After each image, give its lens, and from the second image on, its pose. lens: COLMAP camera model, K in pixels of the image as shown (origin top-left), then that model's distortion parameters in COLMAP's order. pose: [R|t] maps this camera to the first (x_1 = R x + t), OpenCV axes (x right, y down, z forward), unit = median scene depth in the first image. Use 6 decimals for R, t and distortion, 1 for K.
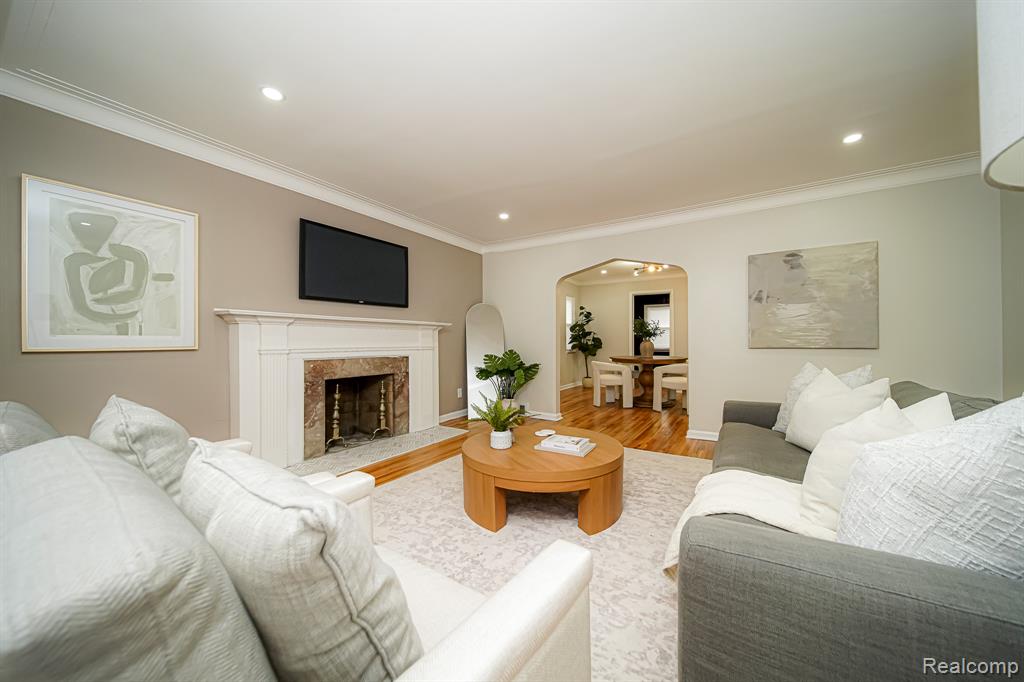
lens RADIAL K [[362.2, 0, 508.7], [0, 362.2, 341.1], [0, 0, 1]] dist [-0.000406, -0.000172]
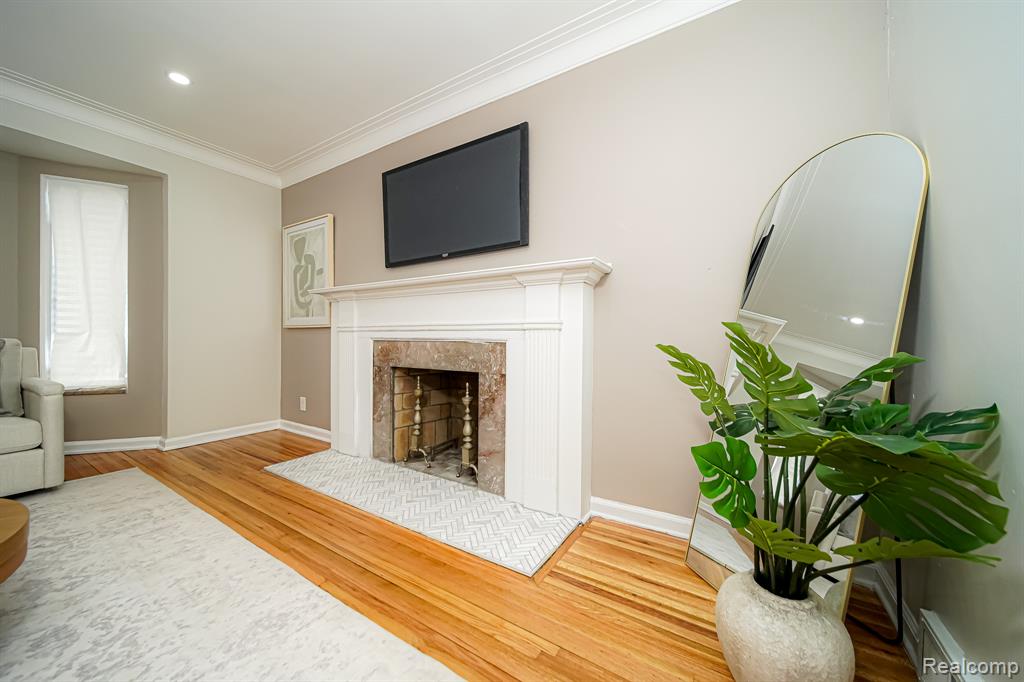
lens RADIAL K [[364.8, 0, 512.9], [0, 364.8, 337.5], [0, 0, 1]] dist [-0.001309, -0.000374]
pose [[0.014002, 0.000567, -0.999902, 0.266502], [-0.003011, 0.999995, 0.000525, 0.041767], [0.999897, 0.003004, 0.014004, 1.199303]]
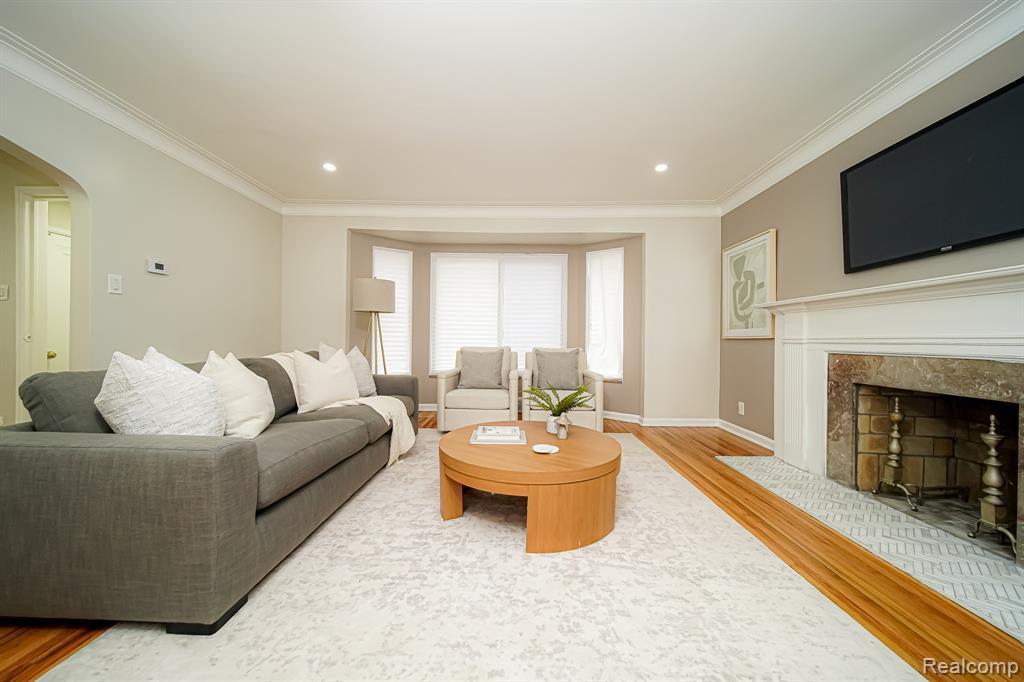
lens RADIAL K [[363.8, 0, 511.4], [0, 363.8, 342.0], [0, 0, 1]] dist [-0.001427, -0.000499]
pose [[-0.853176, -0.000250, -0.521623, 0.410691], [-0.001924, 0.999995, 0.002668, 0.025953], [0.521620, 0.003280, -0.853172, 1.203971]]
